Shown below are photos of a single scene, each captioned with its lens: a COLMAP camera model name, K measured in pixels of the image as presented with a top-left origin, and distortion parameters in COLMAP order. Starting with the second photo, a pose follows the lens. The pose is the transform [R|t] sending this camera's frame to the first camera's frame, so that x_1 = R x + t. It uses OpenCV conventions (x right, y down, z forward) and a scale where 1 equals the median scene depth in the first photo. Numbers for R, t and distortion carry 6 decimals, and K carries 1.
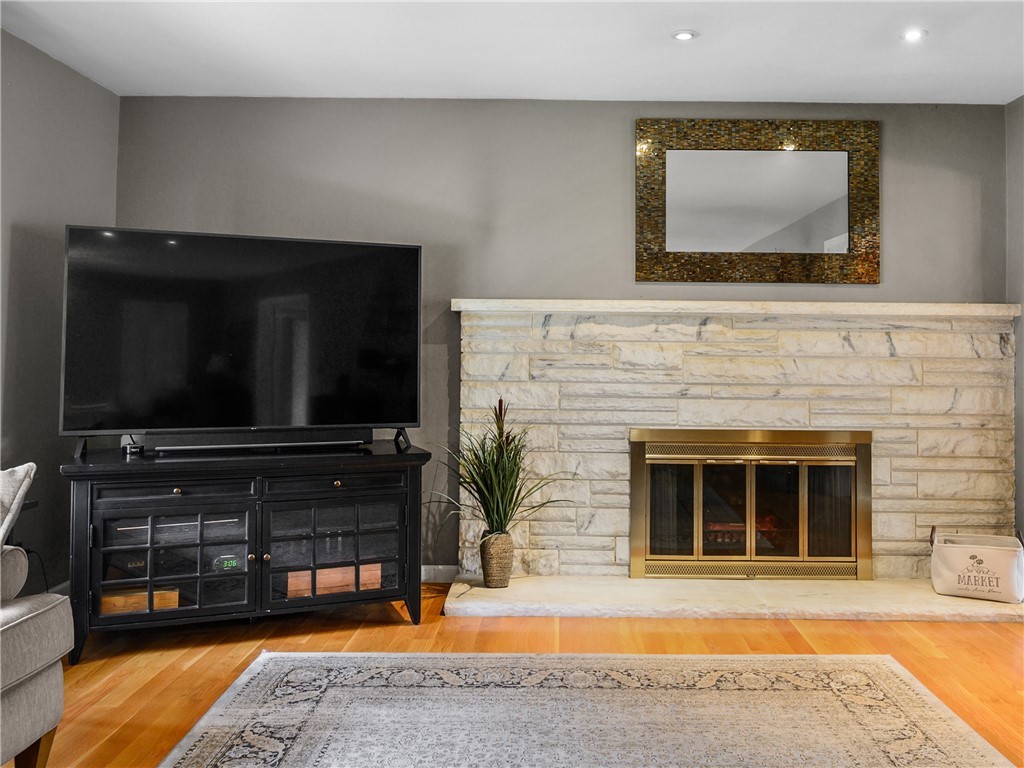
lens RADIAL K [[883.0, 0, 548.8], [0, 883.0, 322.3], [0, 0, 1]] dist [-0.003071, 0.005447]
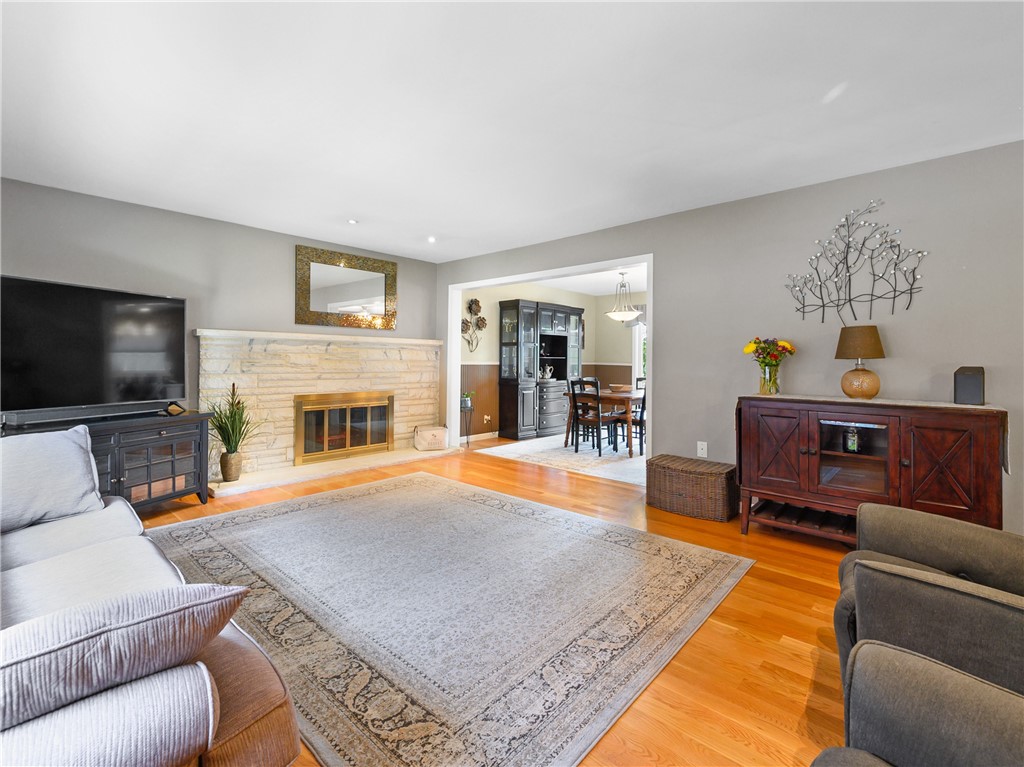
lens RADIAL K [[481.0, 0, 508.6], [0, 481.0, 356.4], [0, 0, 1]] dist [0.000116, -0.000018]
pose [[0.673426, 0.002234, 0.739251, -0.404082], [-0.027081, 0.999399, 0.021649, -0.008600], [-0.738758, -0.034599, 0.673082, -0.128938]]
